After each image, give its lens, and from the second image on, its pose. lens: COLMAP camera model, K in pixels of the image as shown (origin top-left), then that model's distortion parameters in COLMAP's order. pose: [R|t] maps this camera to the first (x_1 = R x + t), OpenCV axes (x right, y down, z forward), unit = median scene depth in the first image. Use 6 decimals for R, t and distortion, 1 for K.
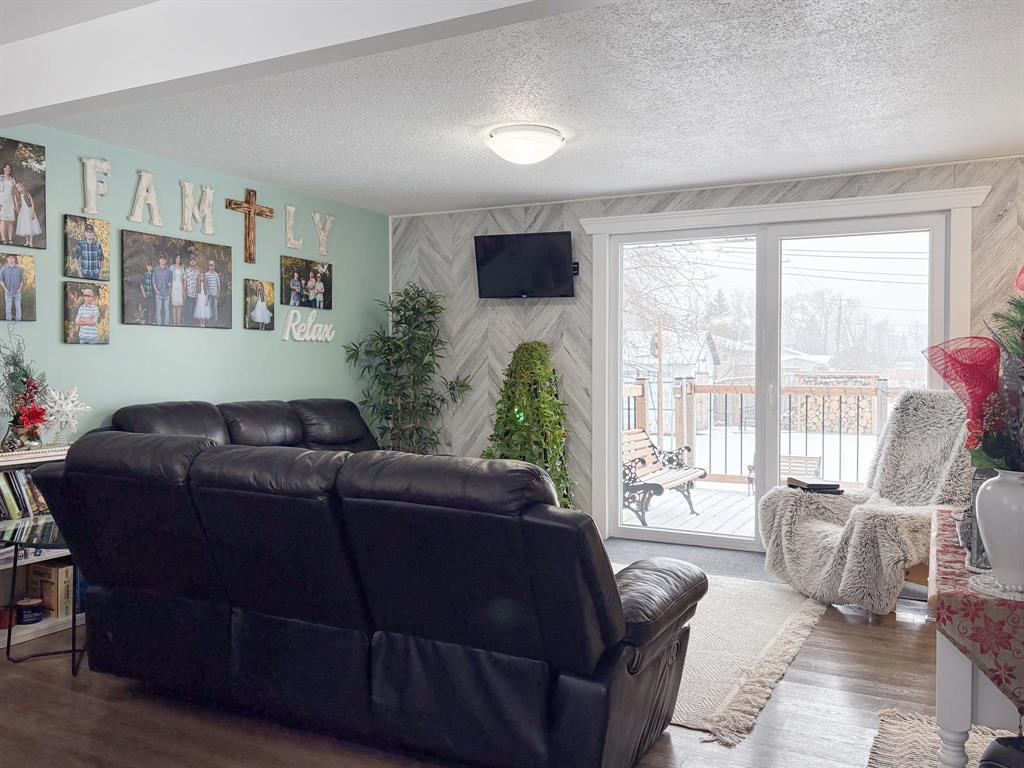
lens RADIAL K [[836.8, 0, 513.7], [0, 836.8, 376.8], [0, 0, 1]] dist [0.007075, 0.003223]
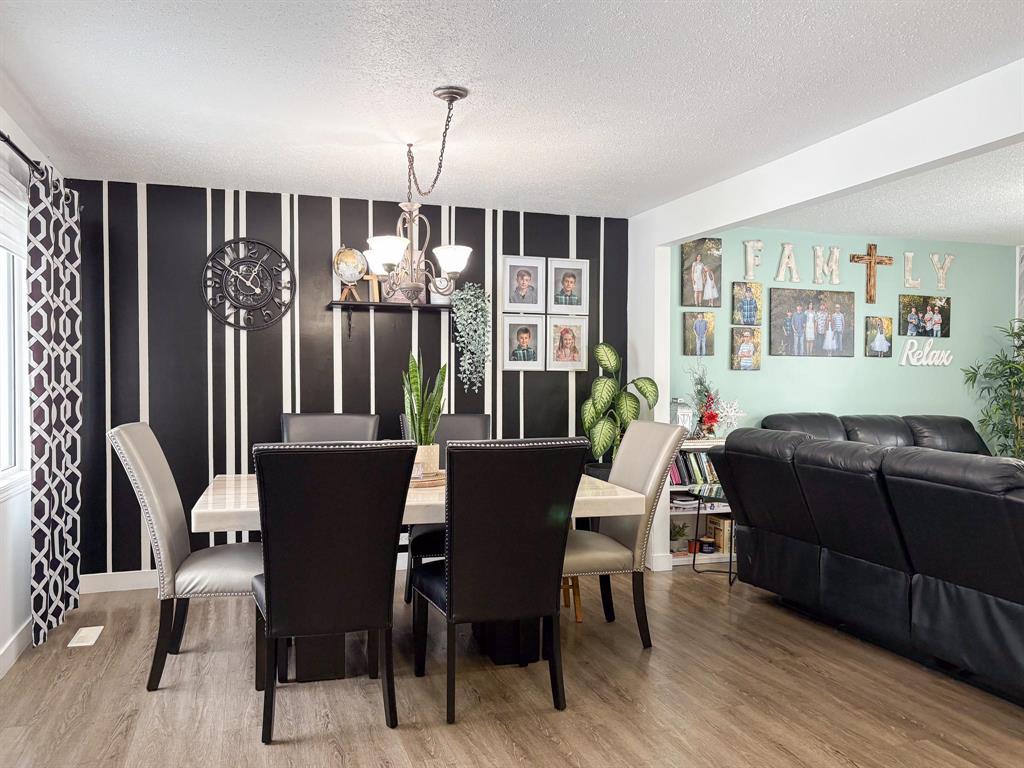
lens RADIAL K [[836.8, 0, 513.7], [0, 836.8, 376.8], [0, 0, 1]] dist [0.007075, 0.003223]
pose [[0.719674, 0.003401, -0.694304, 0.196396], [-0.018952, 0.999712, -0.014748, 0.001063], [0.694054, 0.023772, 0.719531, -0.301142]]
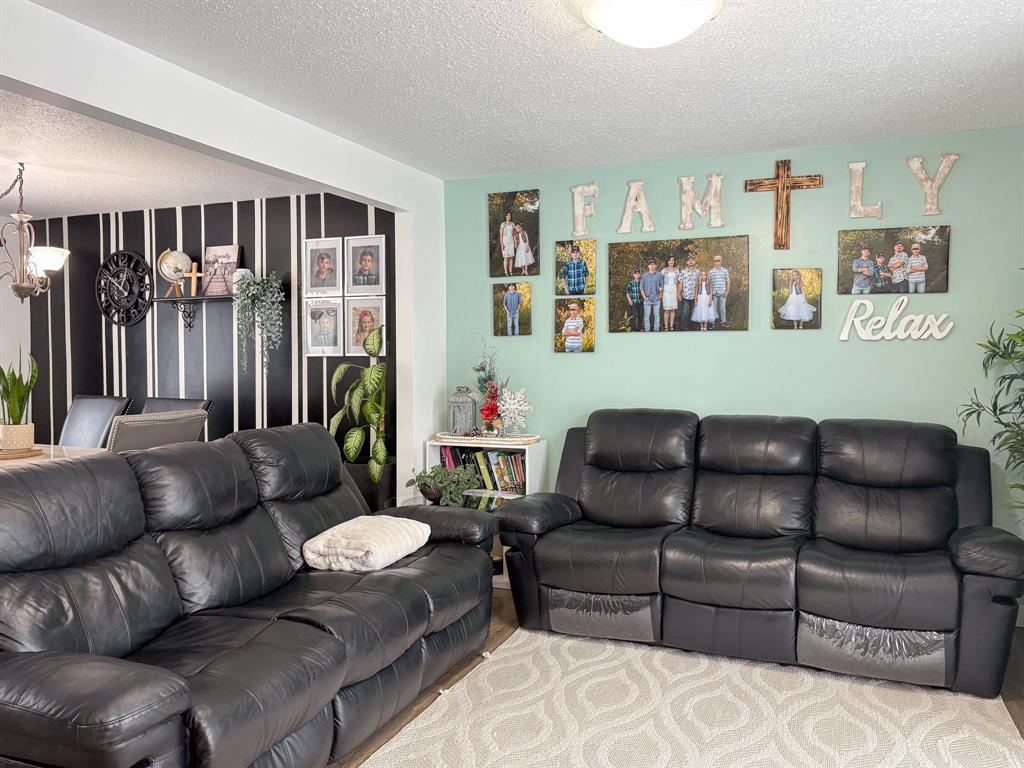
lens RADIAL K [[836.8, 0, 513.7], [0, 836.8, 376.8], [0, 0, 1]] dist [0.007075, 0.003223]
pose [[0.079977, 0.039194, -0.996026, 0.590986], [-0.008253, 0.999218, 0.038657, -0.046992], [0.996763, 0.005128, 0.080238, 0.797796]]
